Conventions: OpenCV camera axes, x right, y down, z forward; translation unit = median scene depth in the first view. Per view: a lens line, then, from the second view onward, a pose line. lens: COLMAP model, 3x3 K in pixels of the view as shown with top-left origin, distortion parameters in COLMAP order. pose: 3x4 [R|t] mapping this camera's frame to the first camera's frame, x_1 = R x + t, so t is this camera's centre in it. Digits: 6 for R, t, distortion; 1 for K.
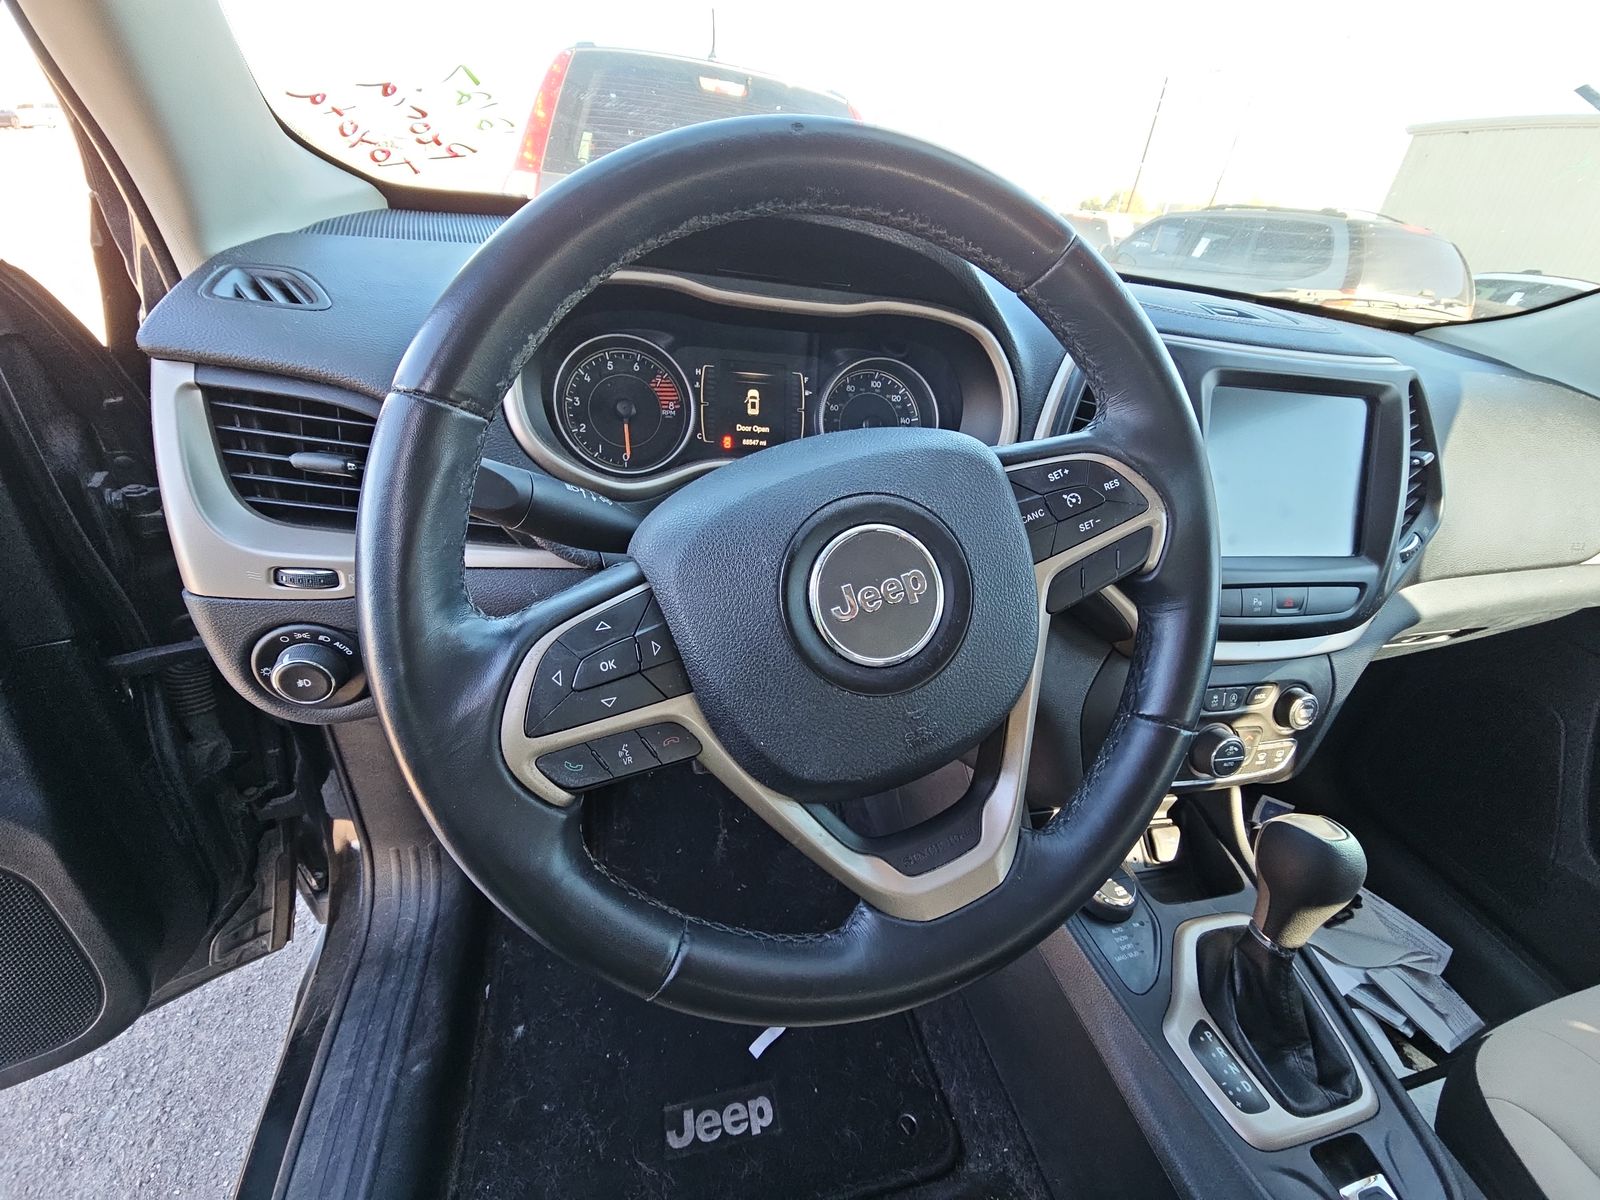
lens RADIAL K [[650.9, 0, 804.6], [0, 650.9, 613.1], [0, 0, 1]] dist [0.018288, -0.013246]
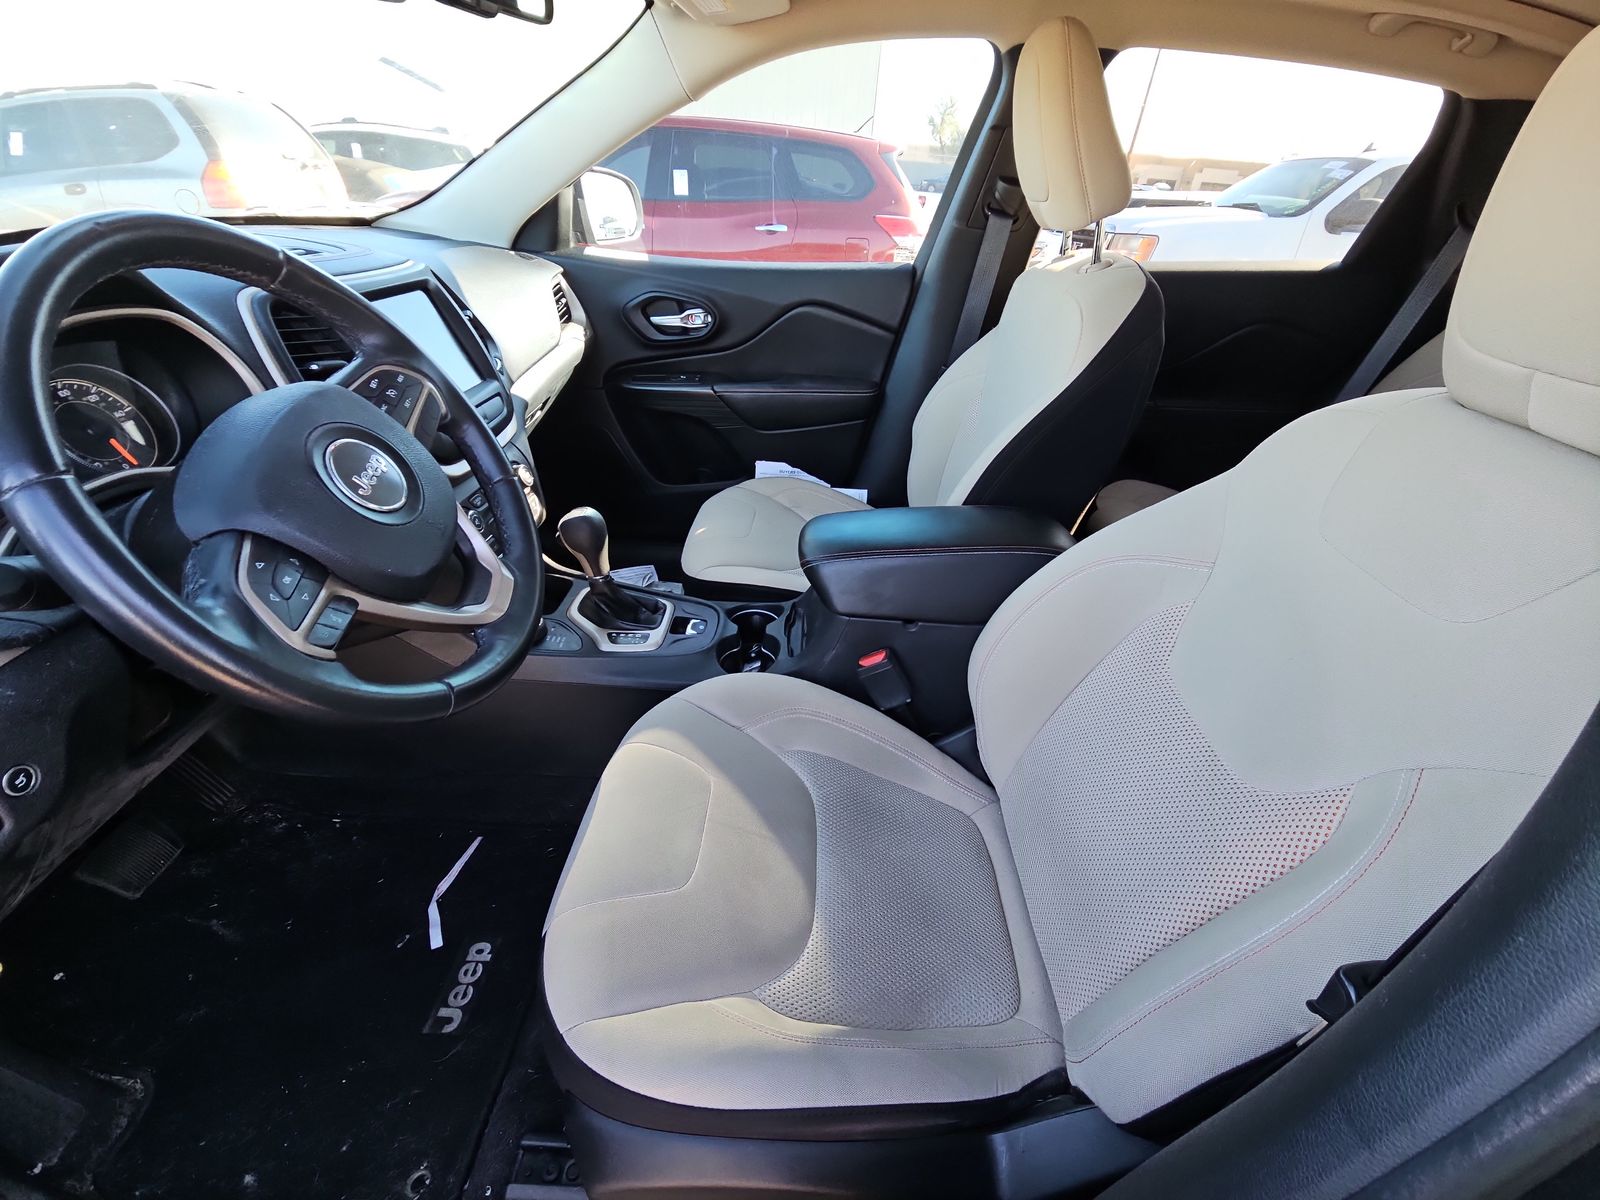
lens RADIAL K [[650.9, 0, 804.6], [0, 650.9, 613.1], [0, 0, 1]] dist [0.018288, -0.013246]
pose [[0.269548, -0.611362, 0.744030, -0.592097], [0.485874, 0.753414, 0.443050, 0.021437], [-0.831426, 0.242082, 0.500127, -0.416676]]
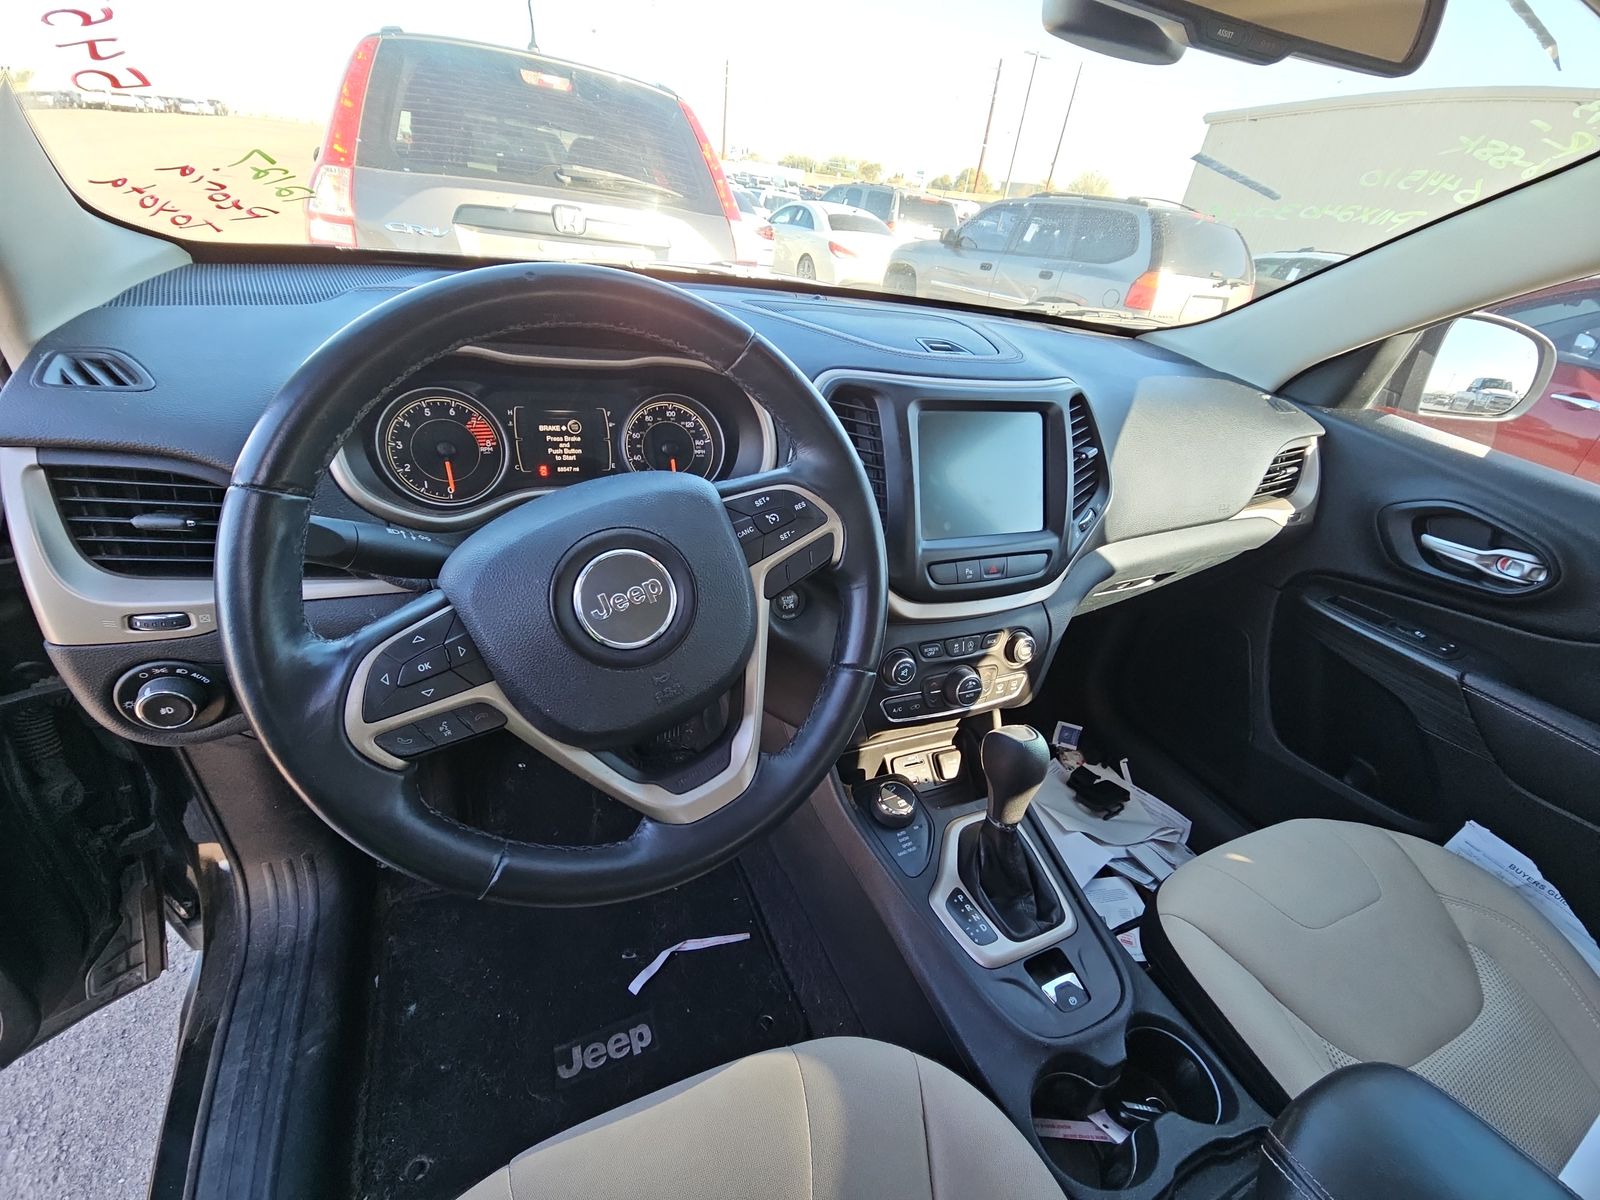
lens RADIAL K [[650.9, 0, 804.6], [0, 650.9, 613.1], [0, 0, 1]] dist [0.018288, -0.013246]
pose [[0.983304, -0.090682, 0.157767, 0.139712], [0.086551, 0.995705, 0.032875, -0.005105], [-0.160071, -0.018672, 0.986929, -0.248197]]
